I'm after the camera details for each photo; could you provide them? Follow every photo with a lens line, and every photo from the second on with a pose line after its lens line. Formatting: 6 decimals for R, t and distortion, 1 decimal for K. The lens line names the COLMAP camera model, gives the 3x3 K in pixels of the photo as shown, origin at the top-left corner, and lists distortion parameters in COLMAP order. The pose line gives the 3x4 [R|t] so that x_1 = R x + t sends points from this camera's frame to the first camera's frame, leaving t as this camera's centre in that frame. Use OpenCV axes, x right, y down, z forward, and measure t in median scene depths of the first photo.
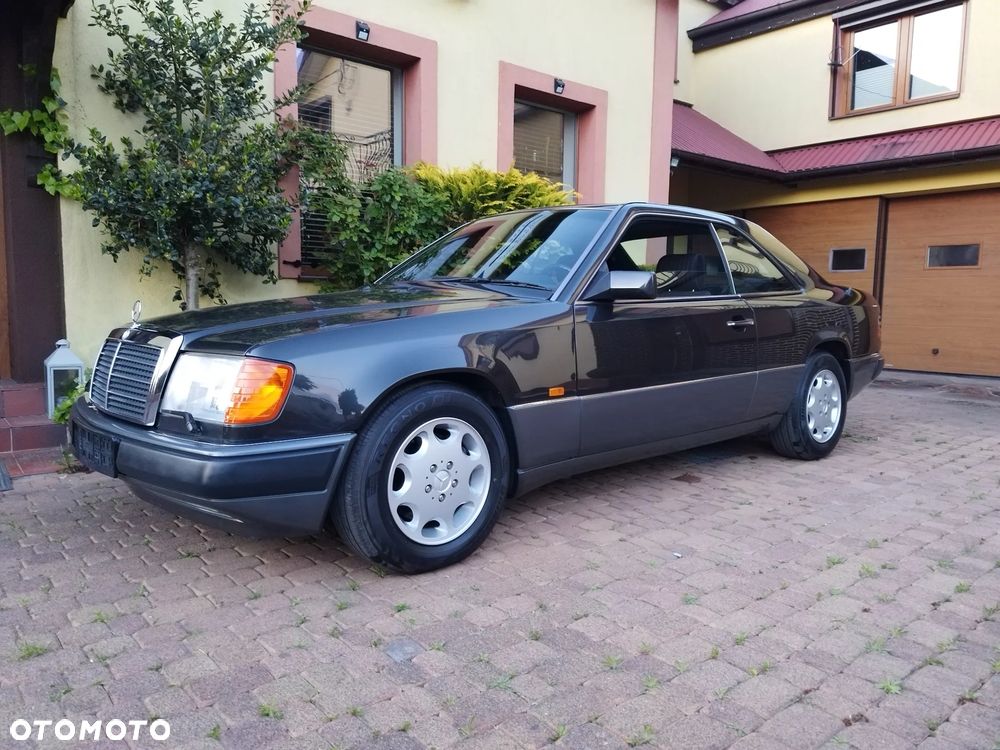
lens RADIAL K [[732.0, 0, 500.8], [0, 732.0, 378.0], [0, 0, 1]] dist [0.053470, -0.049412]
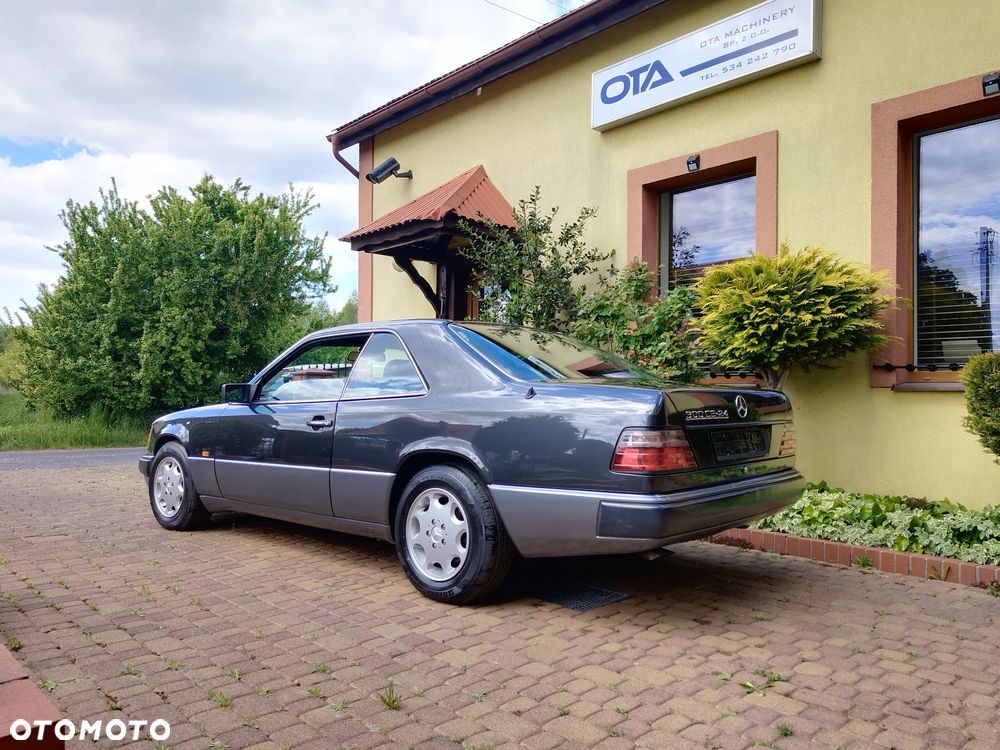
lens RADIAL K [[732.0, 0, 497.0], [0, 732.0, 374.1], [0, 0, 1]] dist [0.053470, -0.049412]
pose [[0.045573, -0.042002, -0.998078, 1.219728], [-0.112009, 0.992600, -0.046886, -0.101226], [0.992662, 0.113931, 0.040531, 0.972330]]
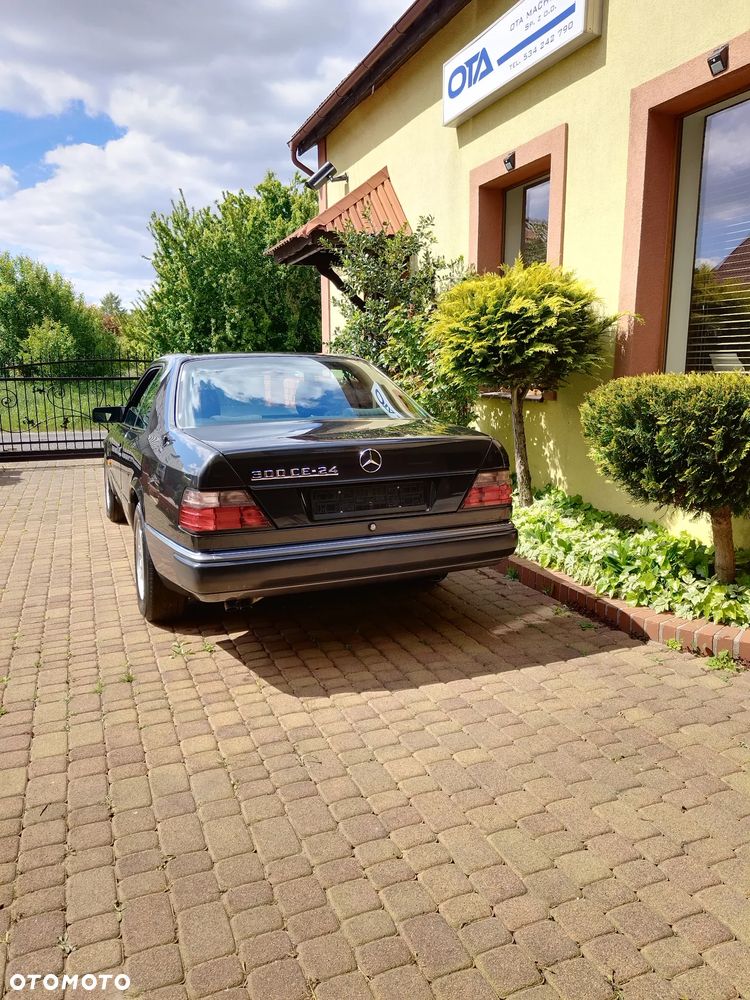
lens RADIAL K [[732.0, 0, 369.6], [0, 732.0, 499.1], [0, 0, 1]] dist [0.053470, -0.049412]
pose [[-0.326291, 0.157253, -0.932098, 1.304996], [-0.096920, 0.975303, 0.198470, -0.261509], [0.940288, 0.155098, -0.302991, 1.672982]]
